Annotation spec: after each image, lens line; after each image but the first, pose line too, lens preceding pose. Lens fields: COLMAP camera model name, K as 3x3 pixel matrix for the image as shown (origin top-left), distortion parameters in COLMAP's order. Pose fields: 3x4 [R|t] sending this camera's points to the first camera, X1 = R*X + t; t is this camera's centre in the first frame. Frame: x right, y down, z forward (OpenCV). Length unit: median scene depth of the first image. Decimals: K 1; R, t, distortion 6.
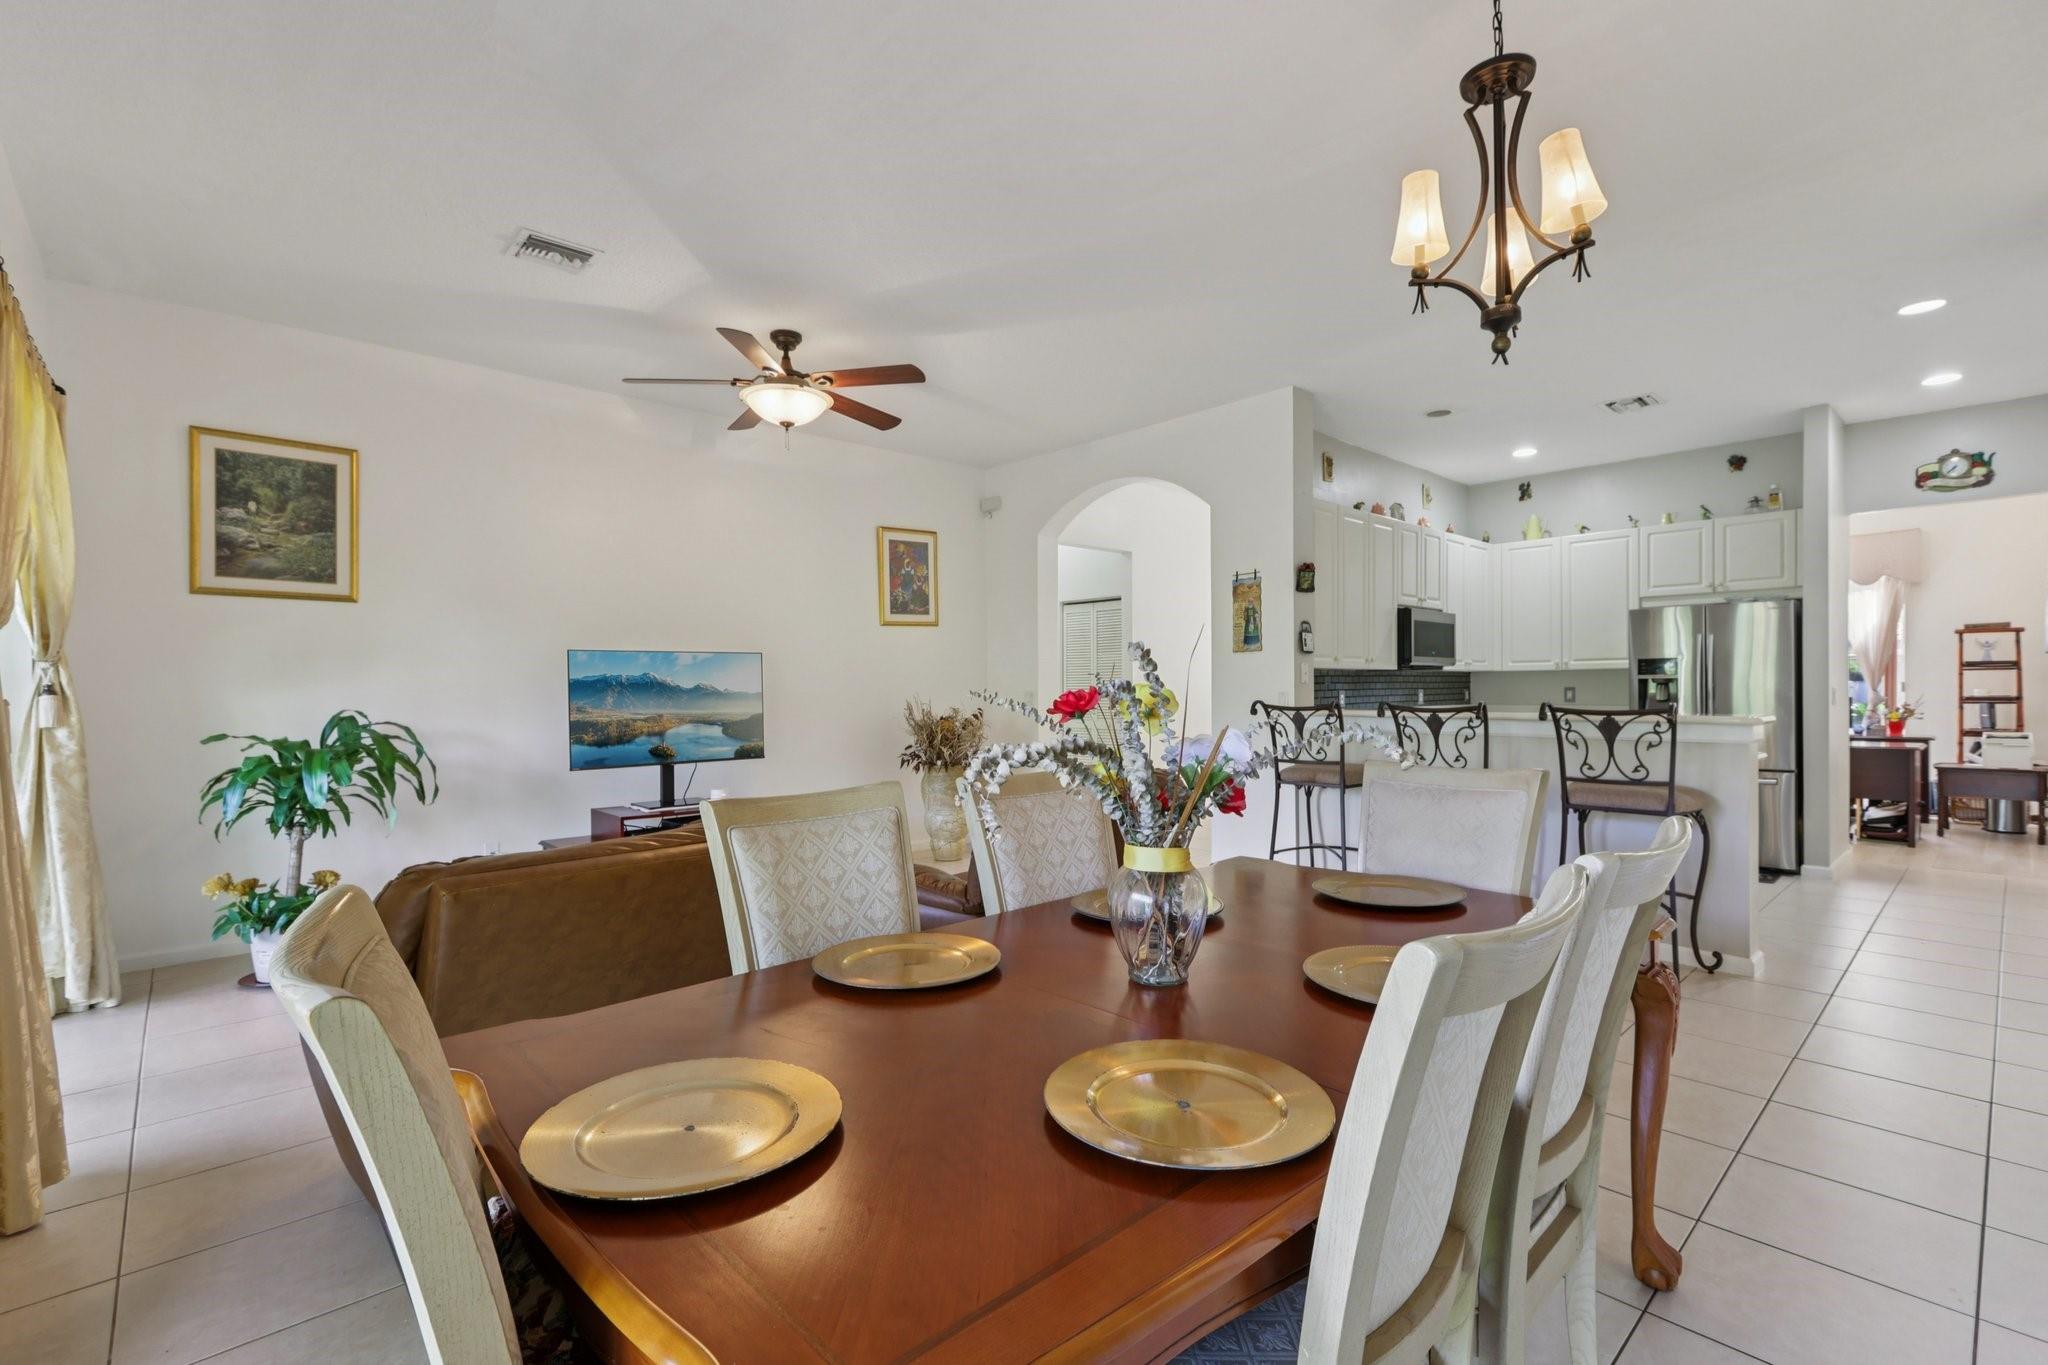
lens RADIAL K [[918.2, 0, 1022.0], [0, 918.2, 694.2], [0, 0, 1]] dist [-0.003918, 0.002473]
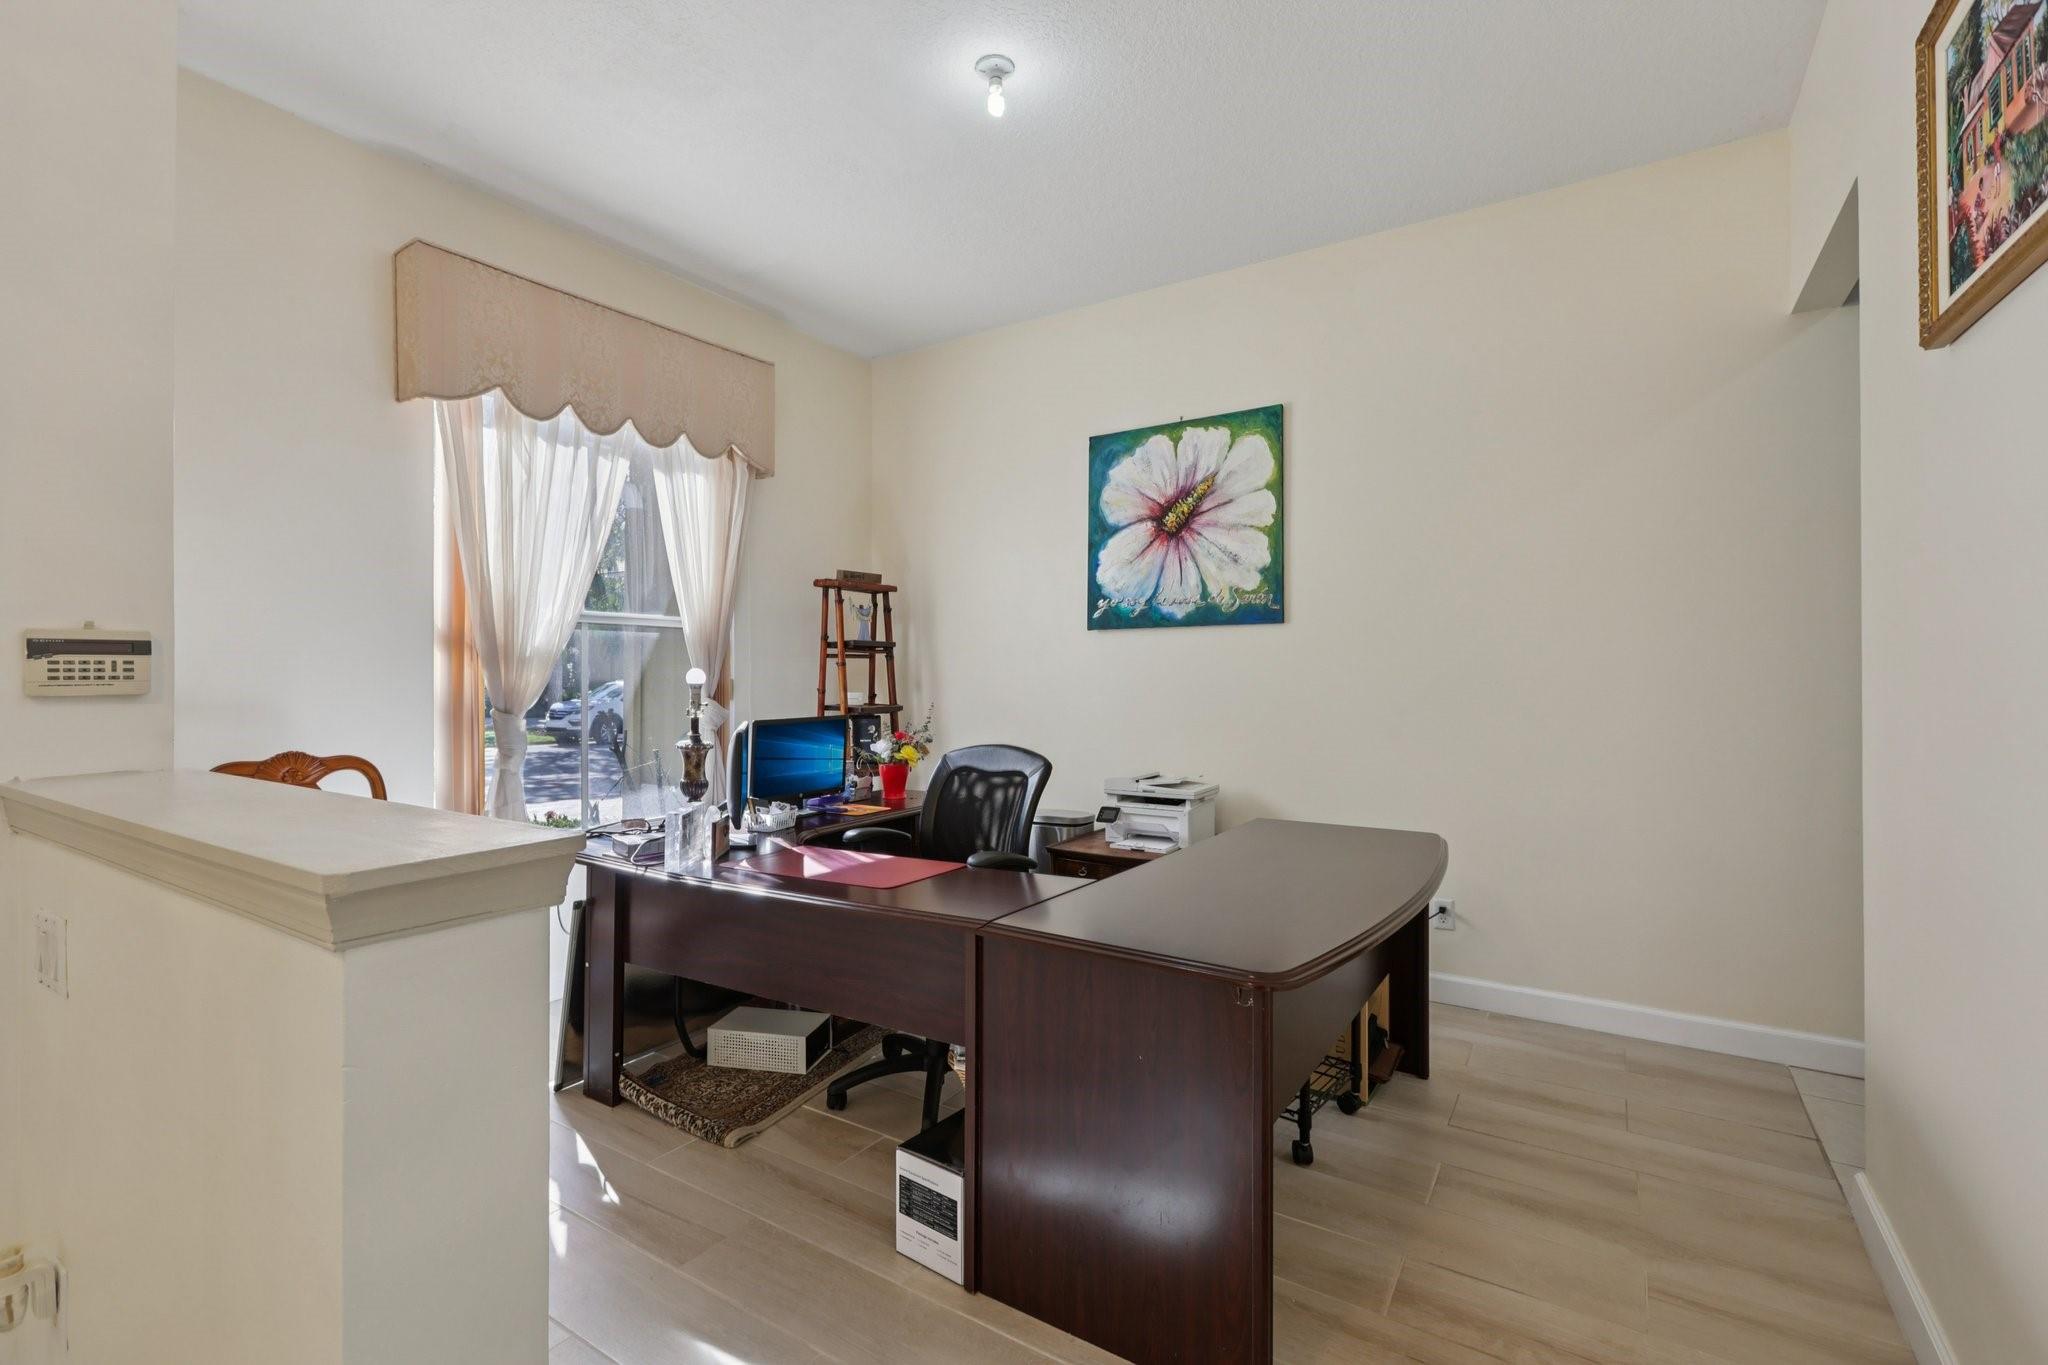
lens RADIAL K [[918.2, 0, 1020.5], [0, 918.2, 666.1], [0, 0, 1]] dist [-0.003918, 0.002473]
pose [[-0.258689, -0.000508, 0.965960, 0.656381], [0.009338, 0.999952, 0.003026, -0.029957], [-0.965915, 0.009803, -0.258672, 1.353580]]
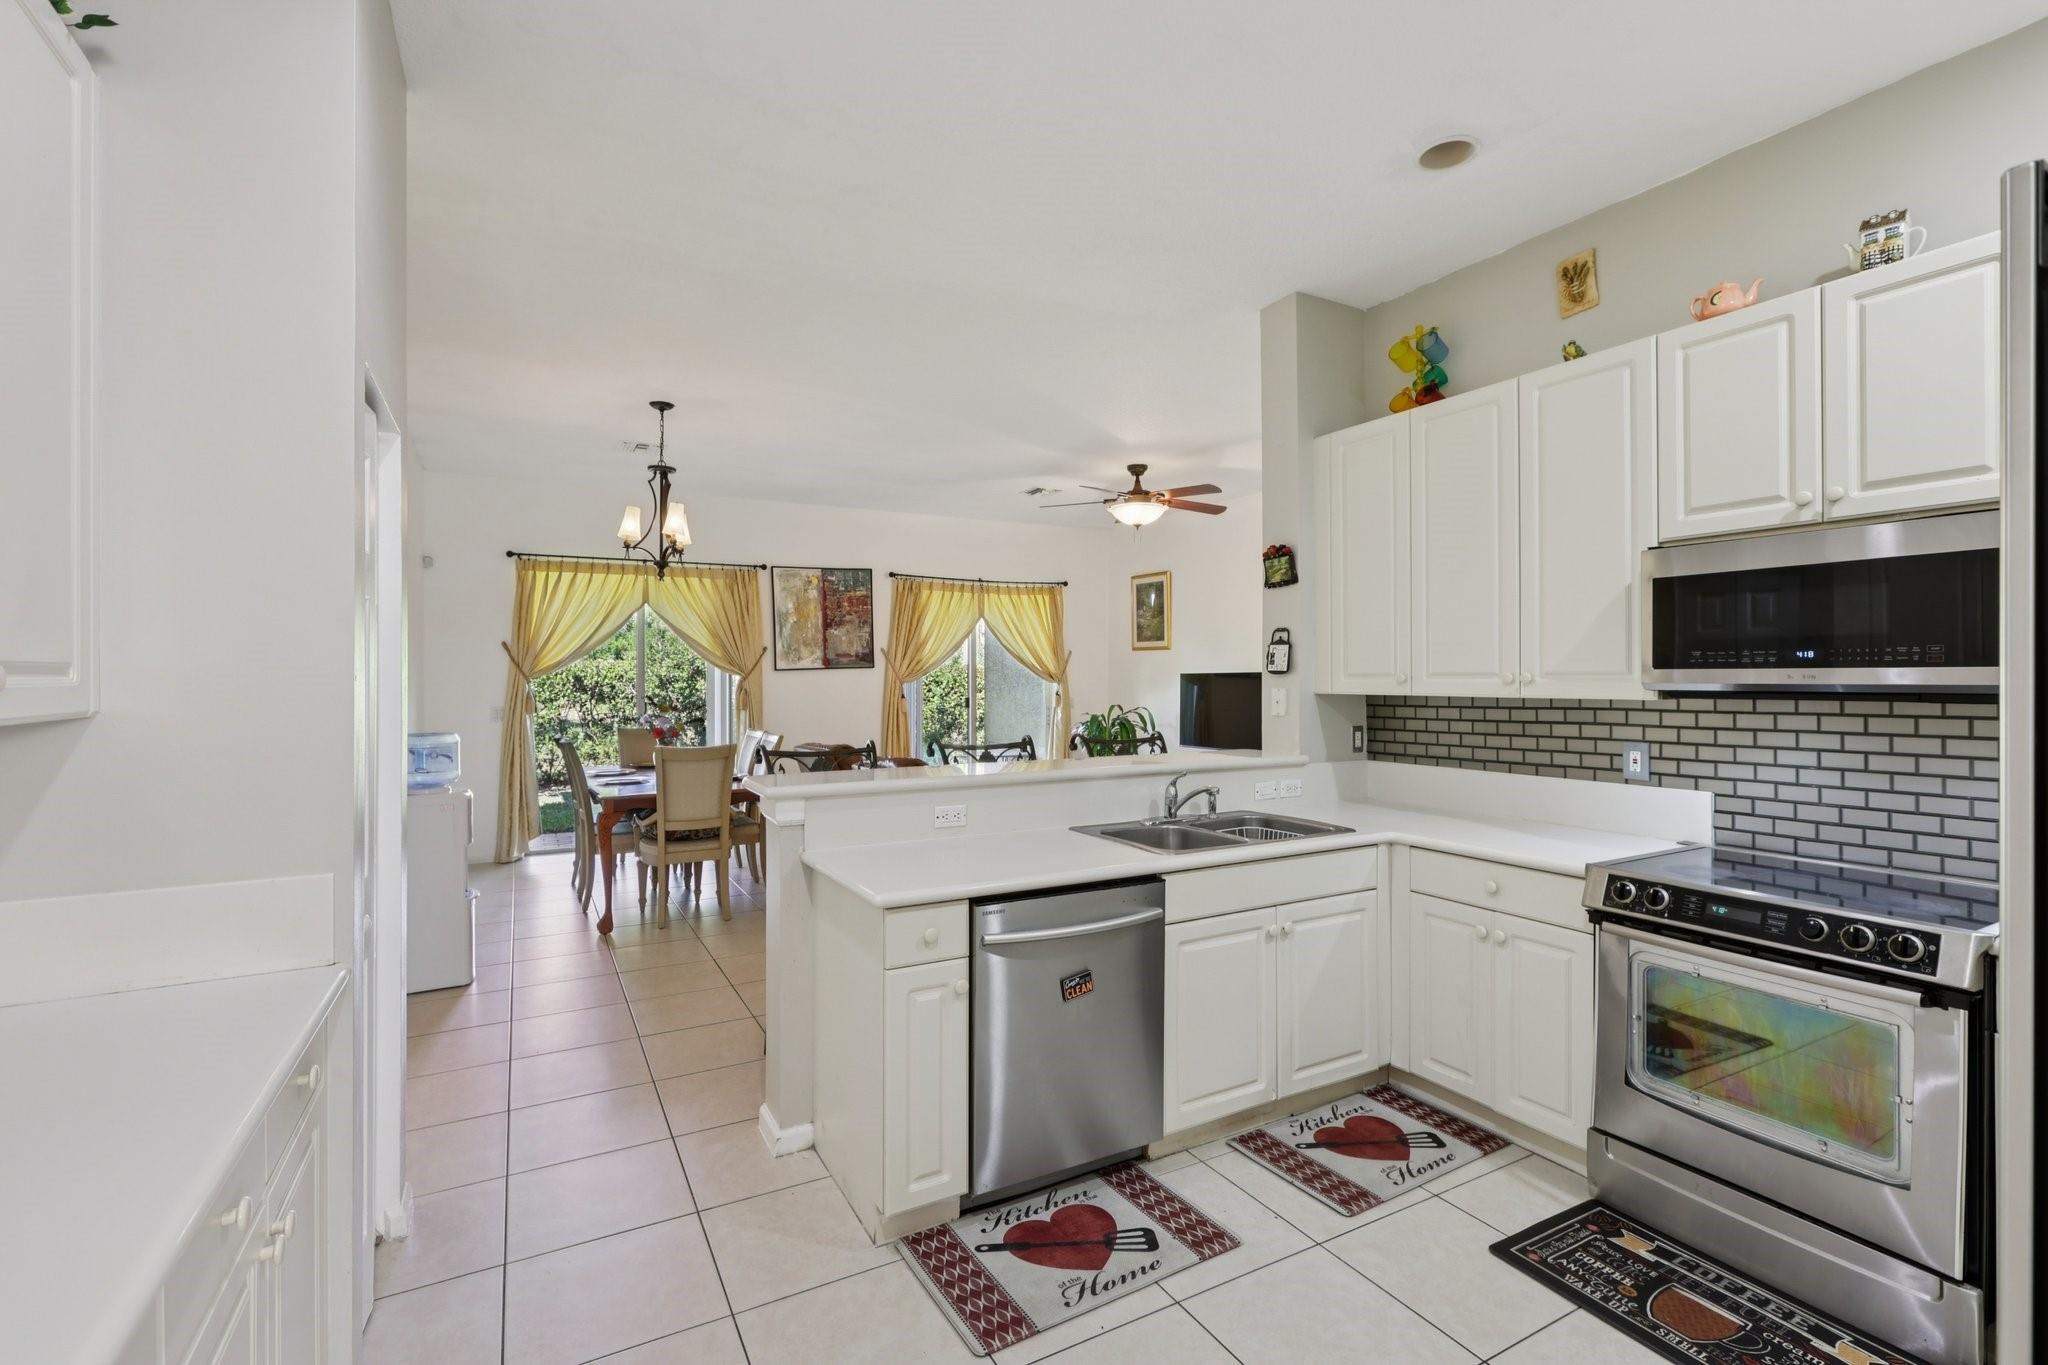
lens RADIAL K [[918.2, 0, 1021.4], [0, 918.2, 680.6], [0, 0, 1]] dist [-0.003918, 0.002473]
pose [[-0.233536, 0.009175, -0.972305, 0.874107], [-0.004802, 0.999932, 0.010589, -0.038549], [0.972336, 0.007142, -0.233476, 0.819665]]
